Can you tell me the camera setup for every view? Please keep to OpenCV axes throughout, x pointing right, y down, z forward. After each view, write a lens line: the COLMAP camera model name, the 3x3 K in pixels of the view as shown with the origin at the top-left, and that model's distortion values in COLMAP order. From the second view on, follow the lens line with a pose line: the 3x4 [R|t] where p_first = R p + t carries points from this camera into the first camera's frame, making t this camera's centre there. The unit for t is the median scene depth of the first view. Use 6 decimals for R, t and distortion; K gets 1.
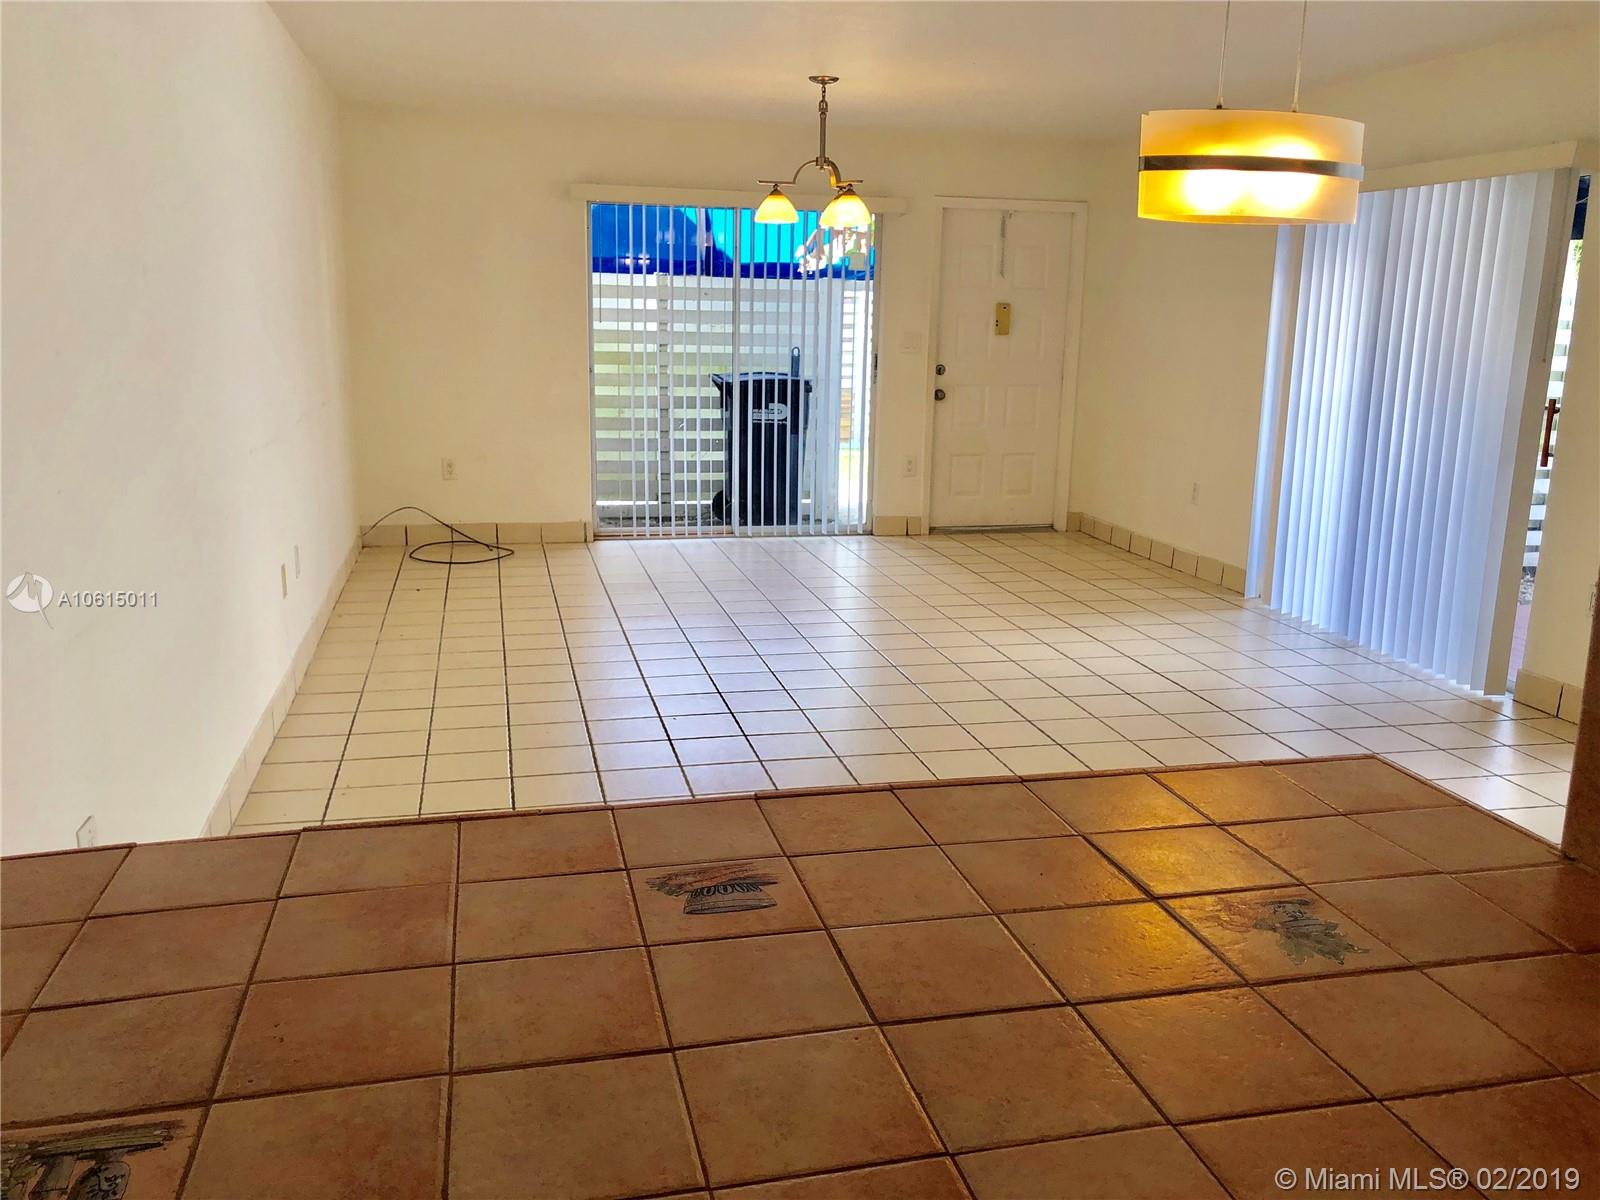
lens RADIAL K [[1309.7, 0, 800.0], [0, 1309.7, 600.0], [0, 0, 1]] dist [0.075735, -0.118868]
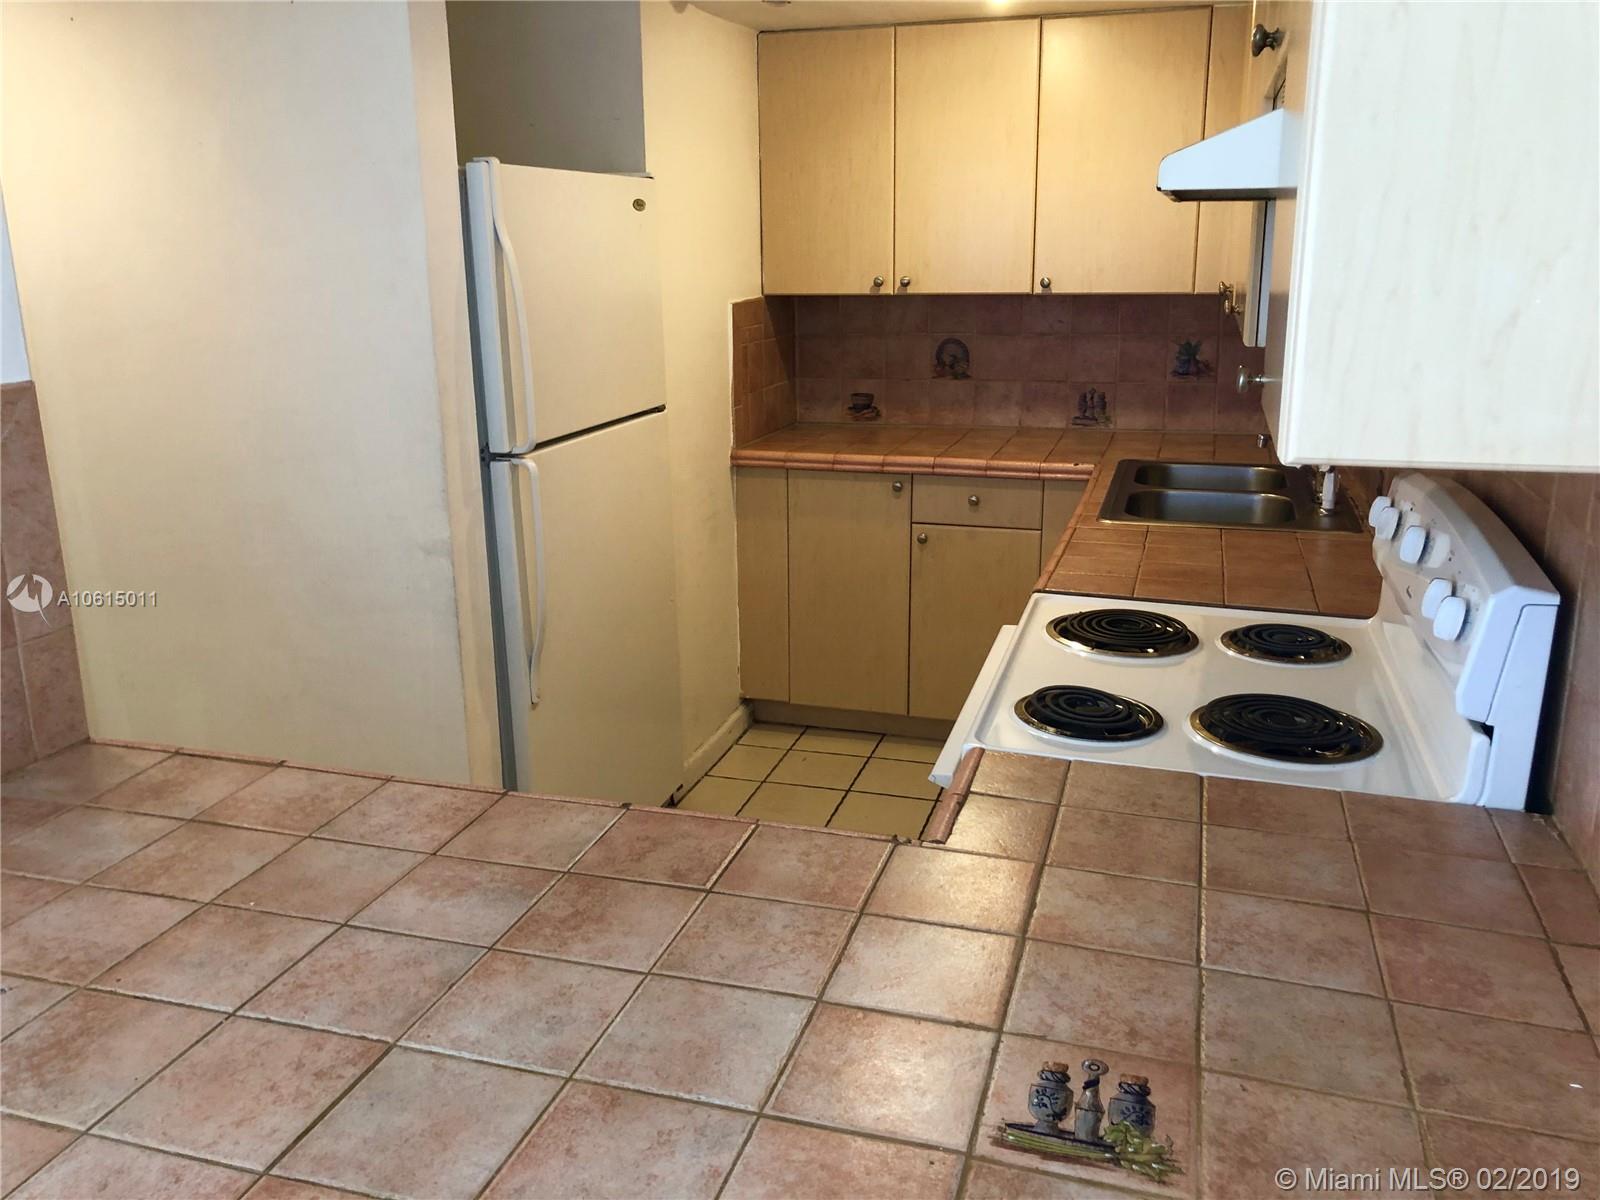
lens RADIAL K [[1305.4, 0, 803.1], [0, 1305.4, 618.0], [0, 0, 1]] dist [0.076695, -0.132793]
pose [[-0.863745, -0.150888, 0.480810, -0.757959], [0.103005, 0.881112, 0.461553, -0.490567], [-0.493290, 0.448190, -0.745514, 1.624137]]
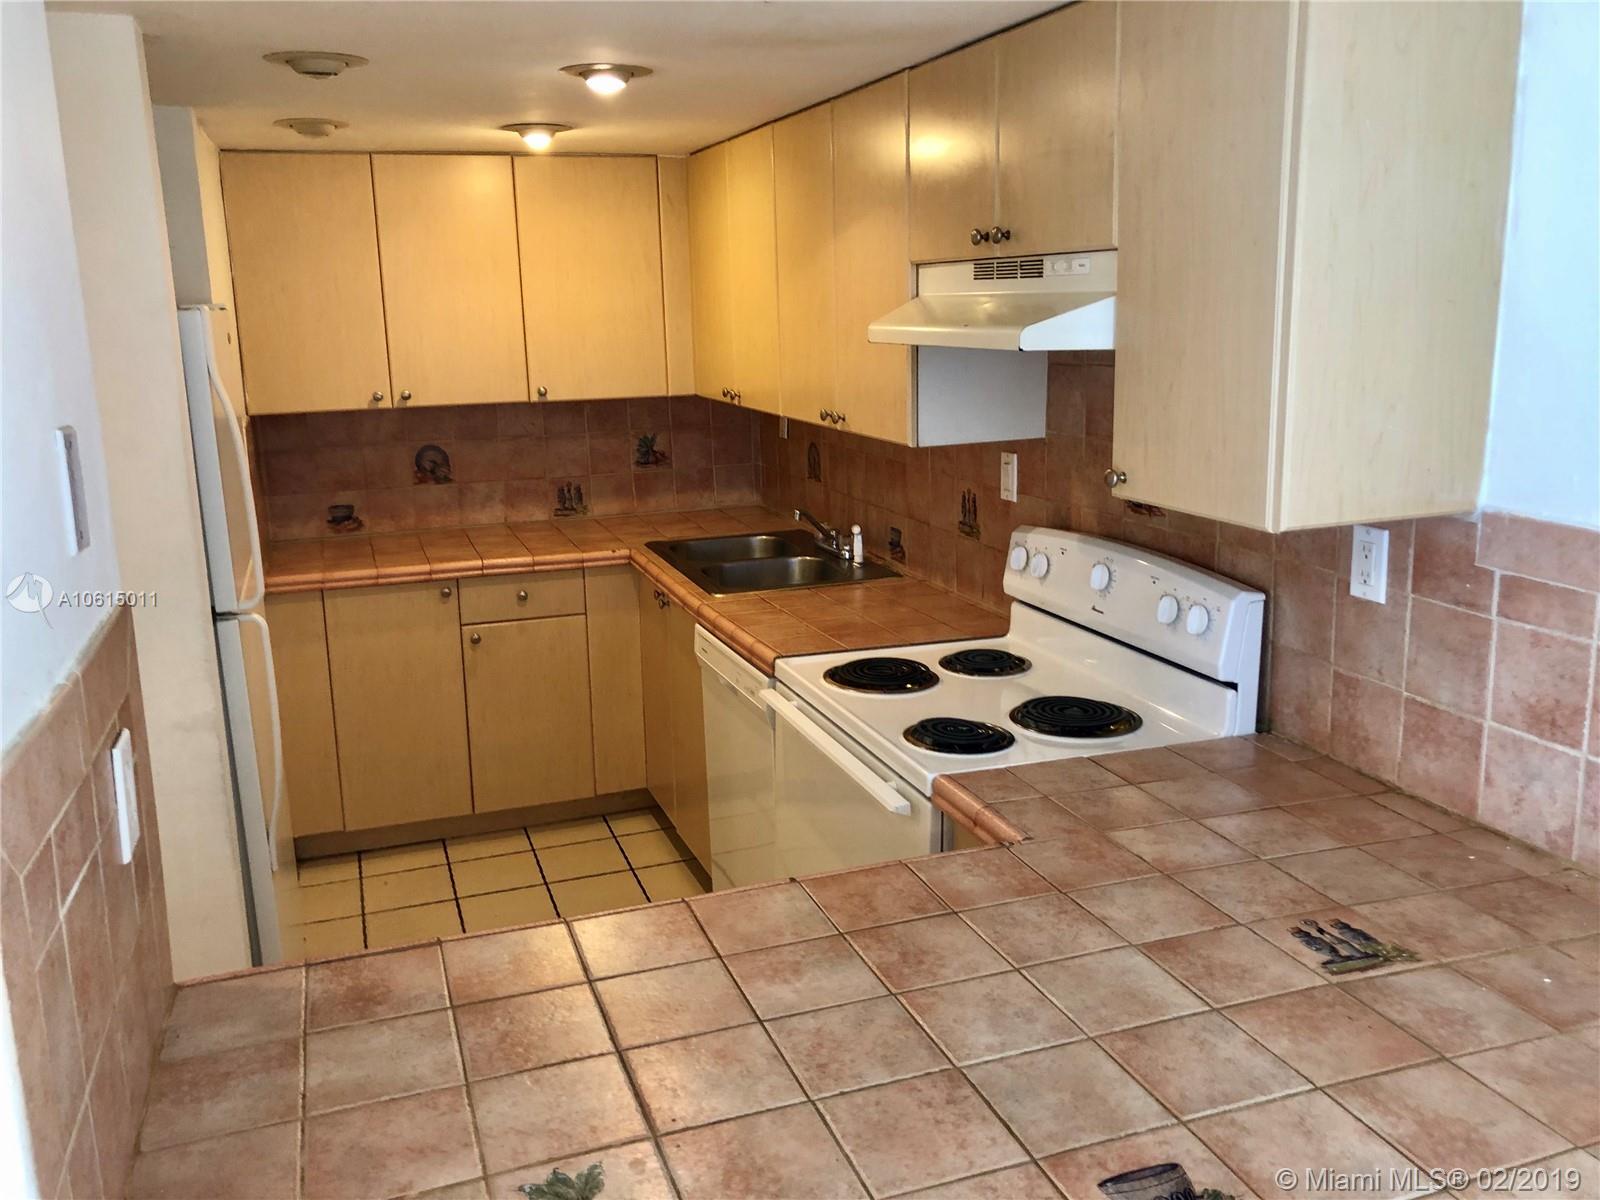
lens RADIAL K [[1309.7, 0, 800.0], [0, 1309.7, 600.0], [0, 0, 1]] dist [0.075735, -0.118868]
pose [[-0.993882, 0.024550, -0.107686, 0.384696], [-0.023825, 0.904376, 0.426070, -0.742232], [0.107849, 0.426029, -0.898258, 2.177601]]
